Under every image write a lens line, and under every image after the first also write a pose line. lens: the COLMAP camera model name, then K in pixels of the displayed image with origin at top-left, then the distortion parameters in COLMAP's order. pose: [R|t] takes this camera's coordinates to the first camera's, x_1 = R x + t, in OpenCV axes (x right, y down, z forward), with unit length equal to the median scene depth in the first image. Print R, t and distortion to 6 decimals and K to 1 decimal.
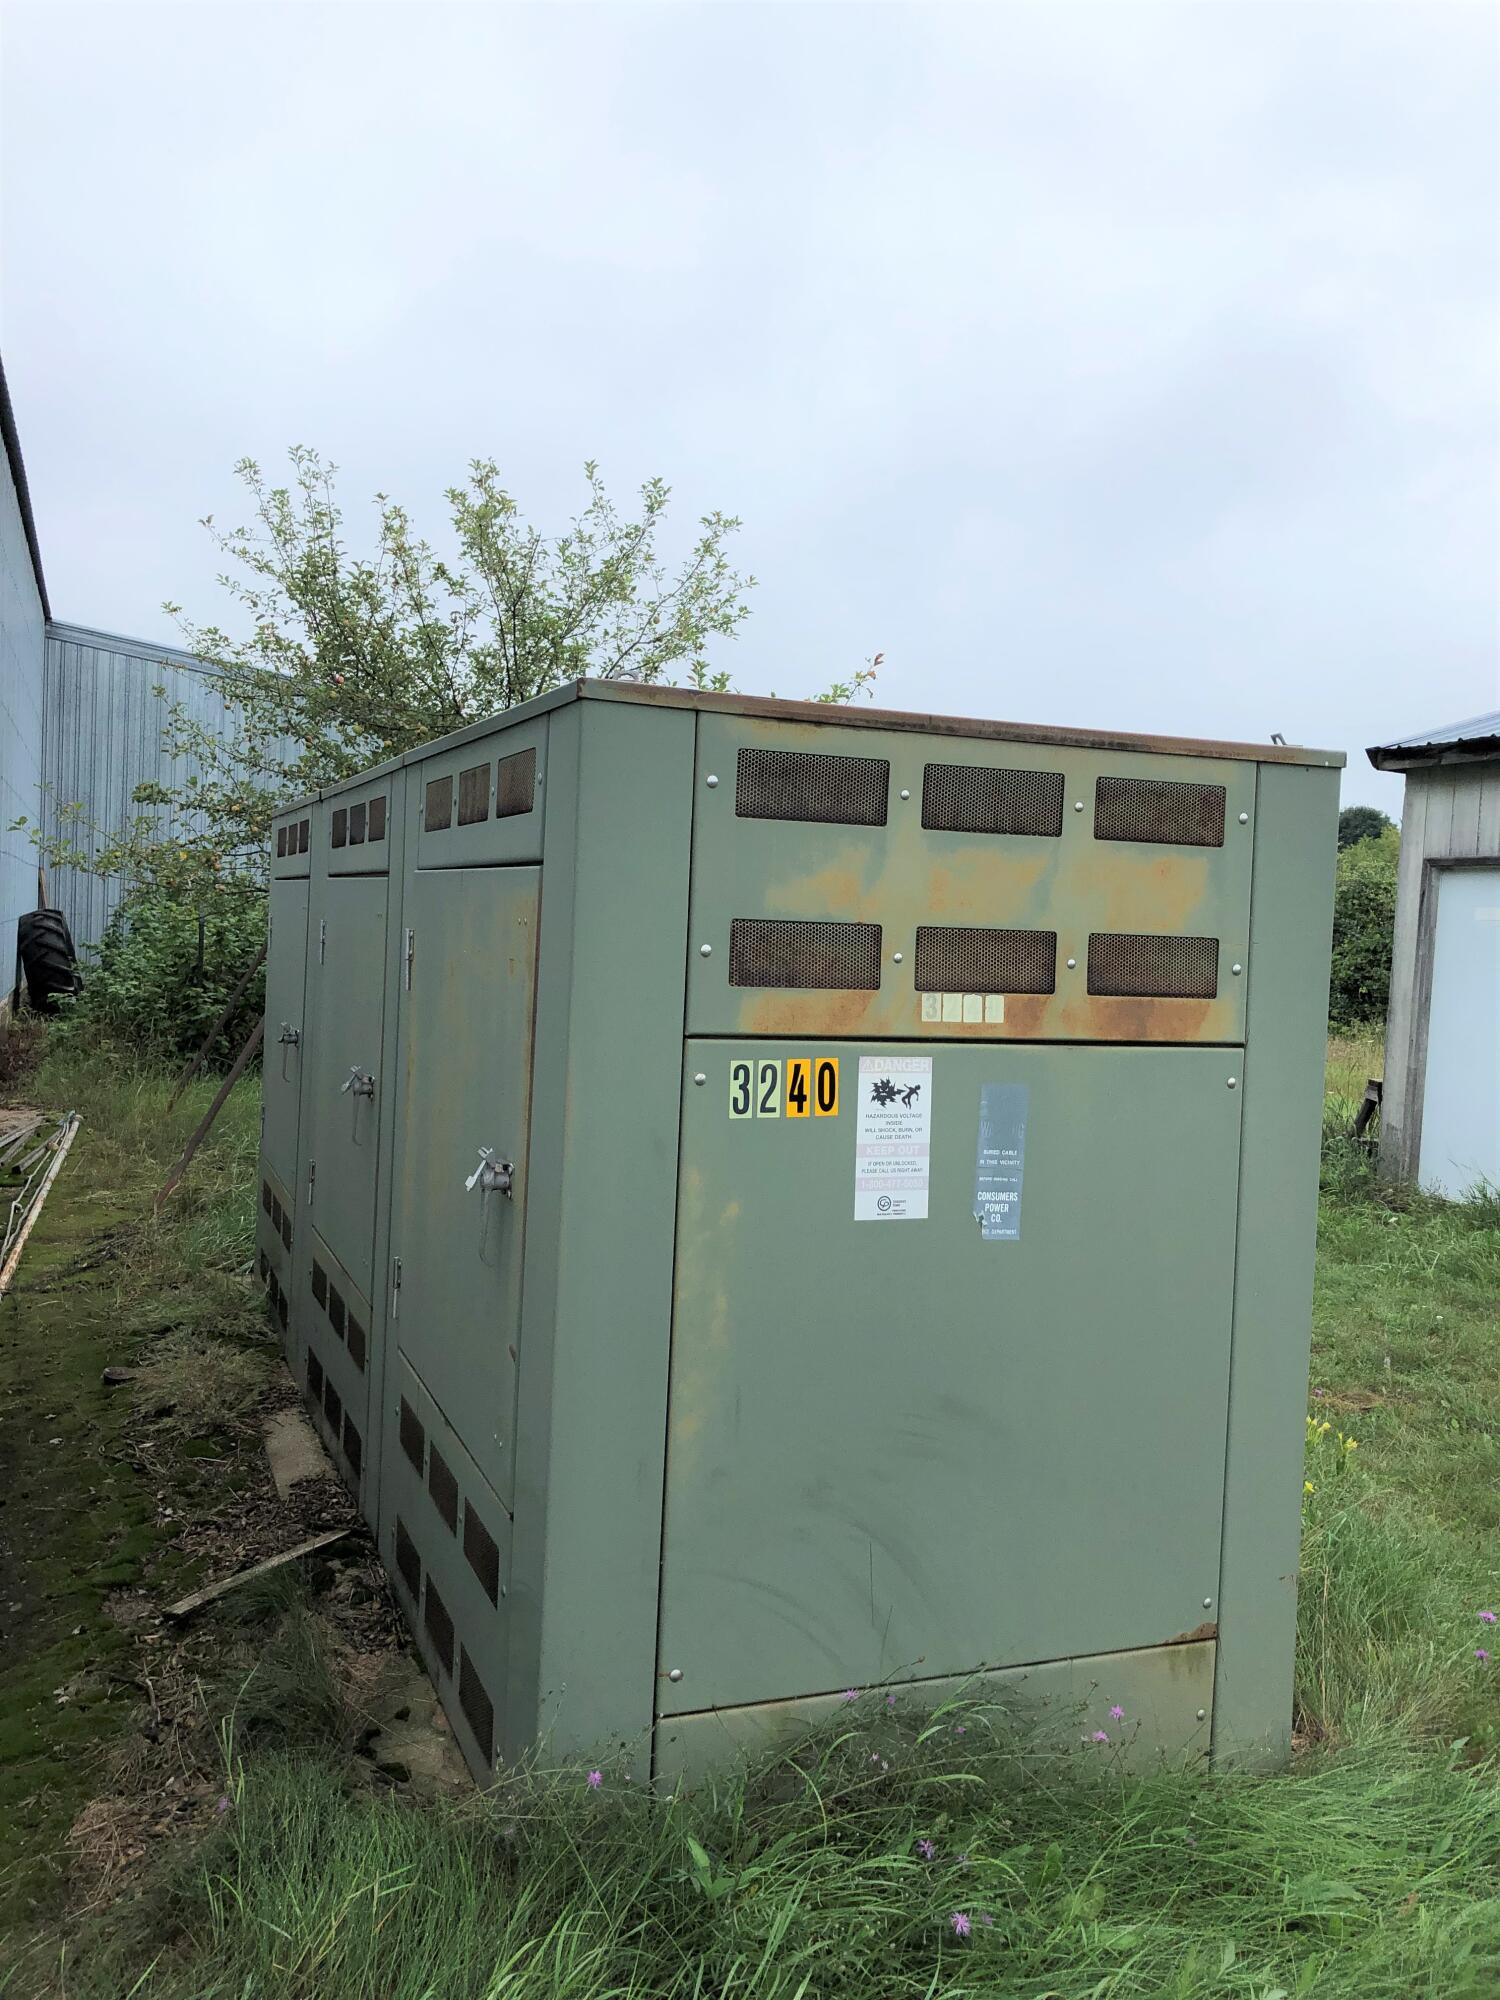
lens RADIAL K [[1614.0, 0, 740.6], [0, 1614.0, 979.4], [0, 0, 1]] dist [0.006962, -0.006754]
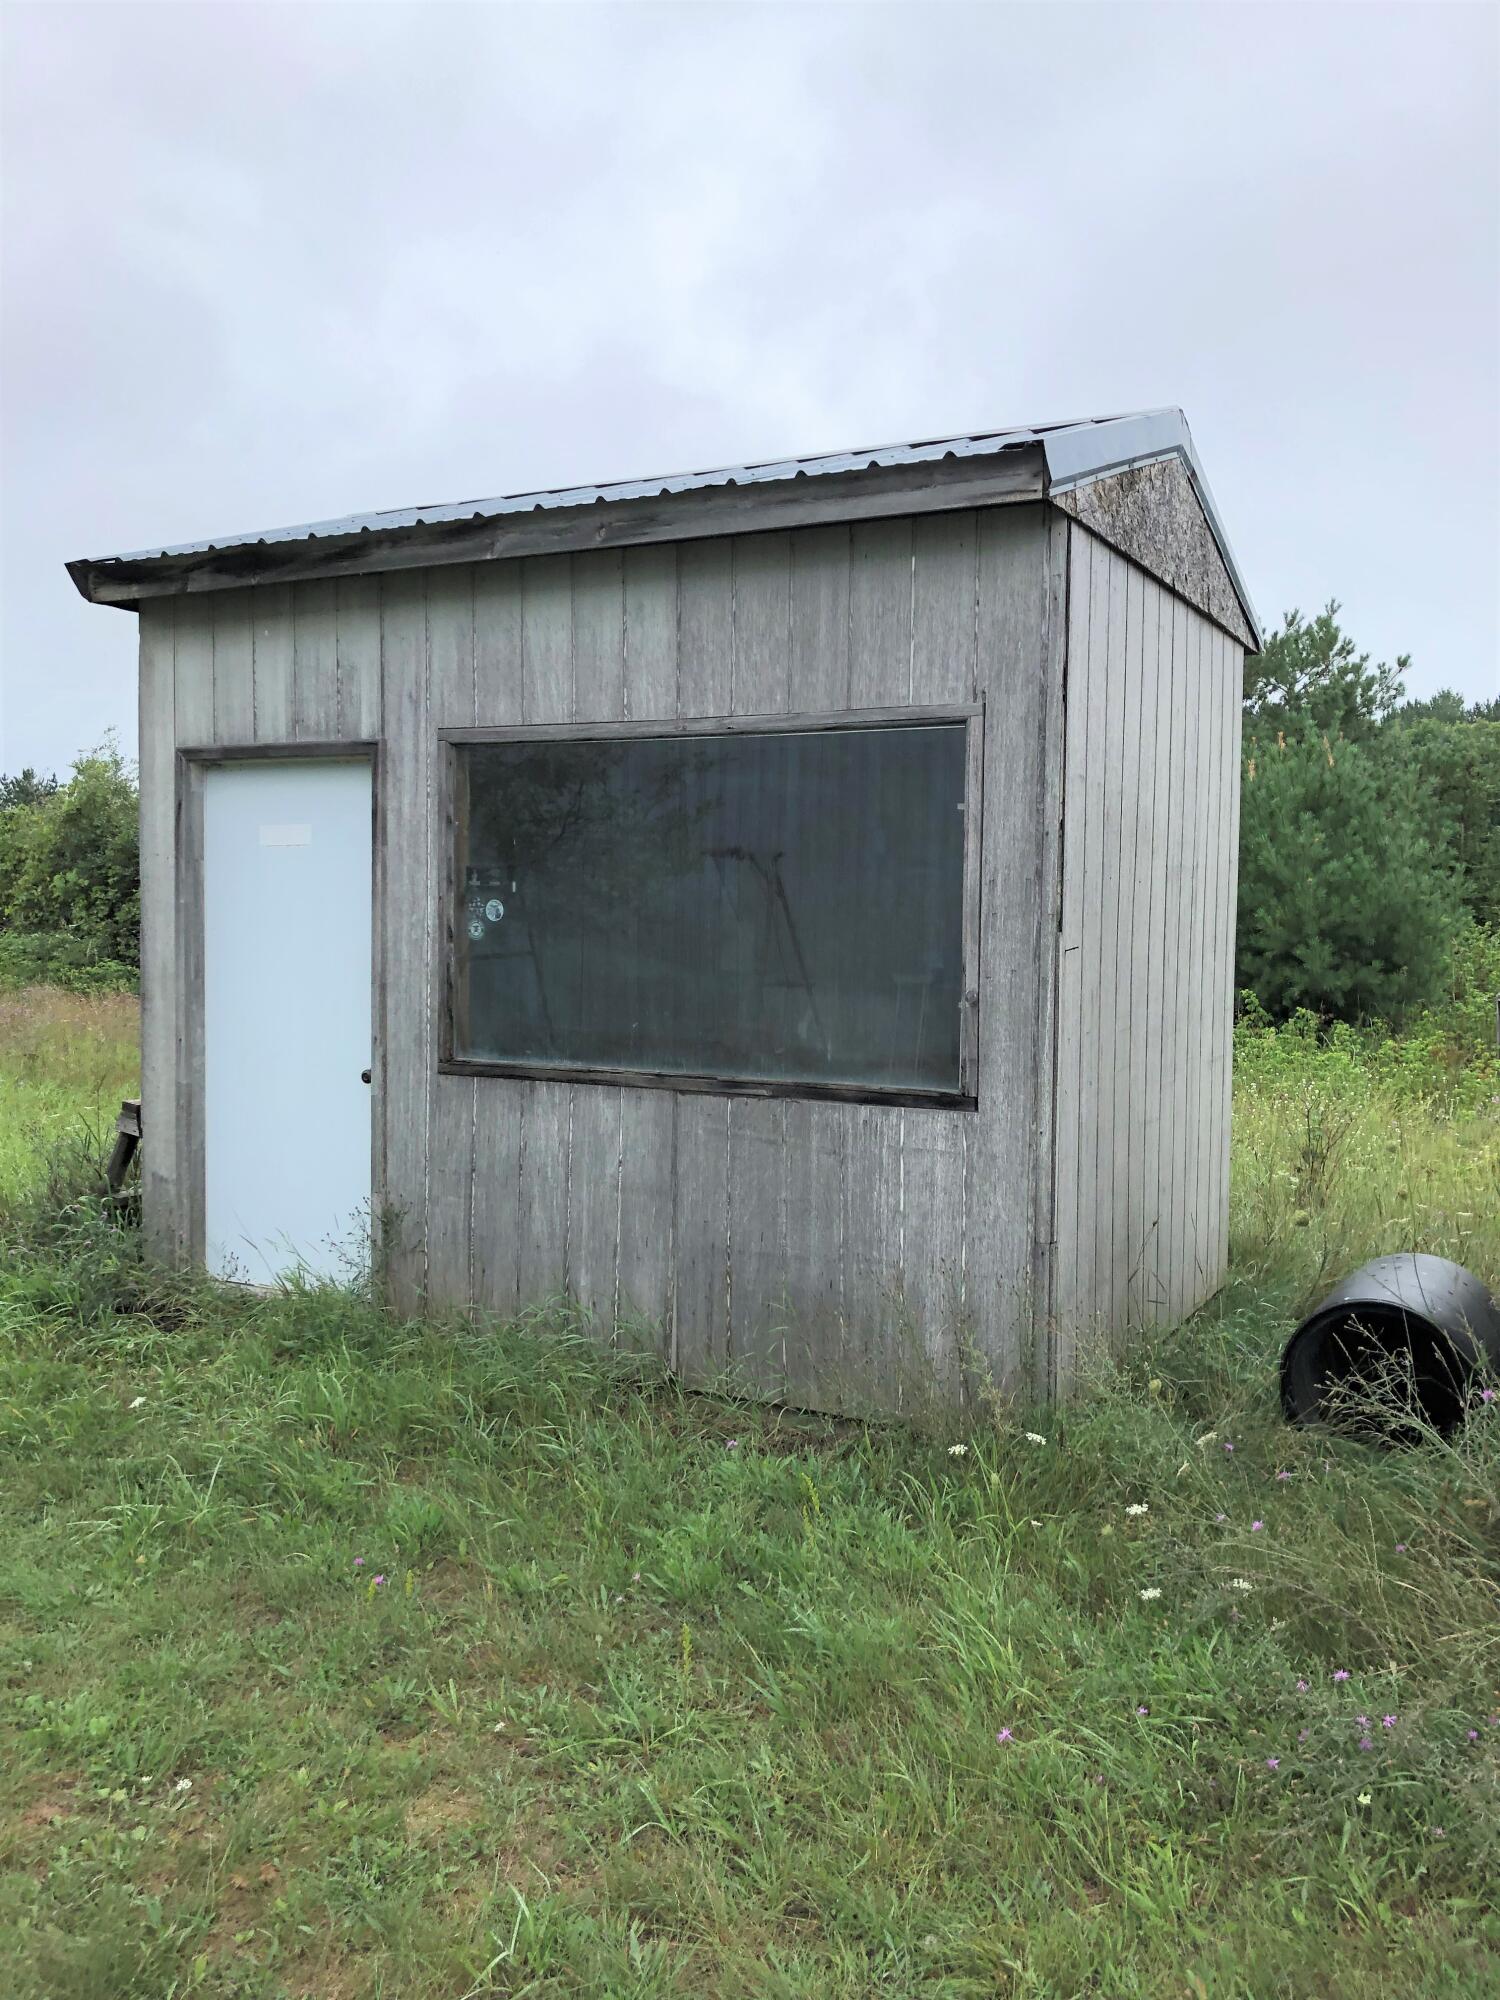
lens RADIAL K [[1614.0, 0, 740.6], [0, 1614.0, 979.4], [0, 0, 1]] dist [0.006962, -0.006754]
pose [[0.772579, -0.079446, 0.629929, 0.206953], [0.052455, 0.996736, 0.061373, -0.013760], [-0.632748, -0.014373, 0.774224, 0.408656]]
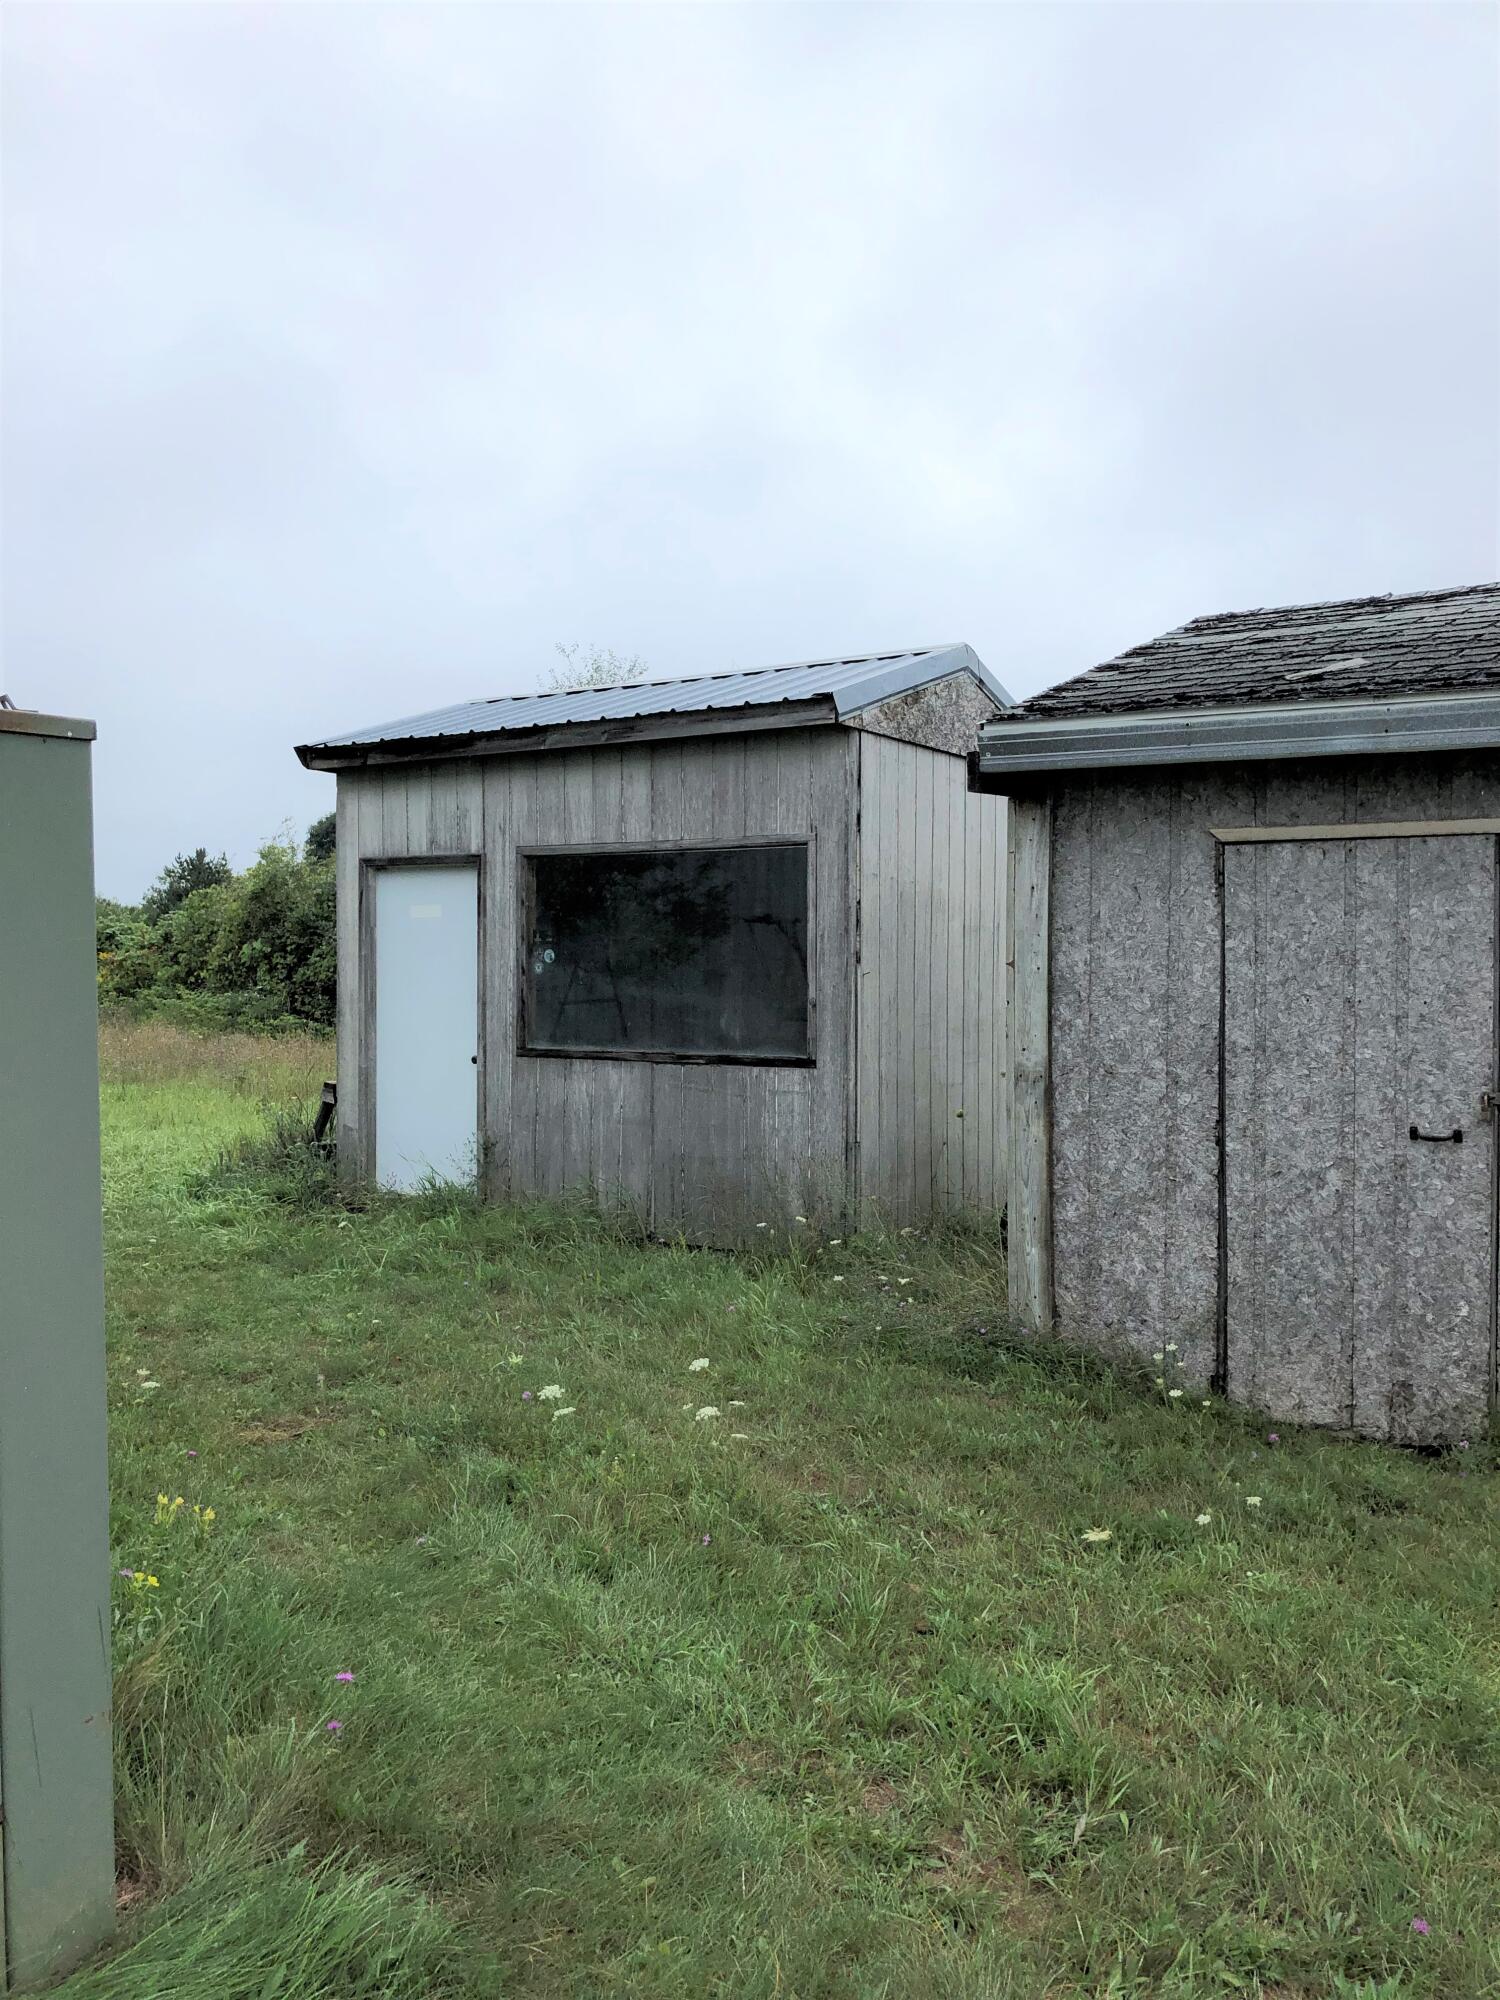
lens RADIAL K [[1619.7, 0, 750.0], [0, 1619.7, 1000.0], [0, 0, 1]] dist [0.007712, -0.056975]
pose [[0.822078, -0.064488, 0.565711, 0.050879], [0.059538, 0.997855, 0.027230, 0.000062], [-0.566253, 0.011296, 0.824154, 0.036702]]
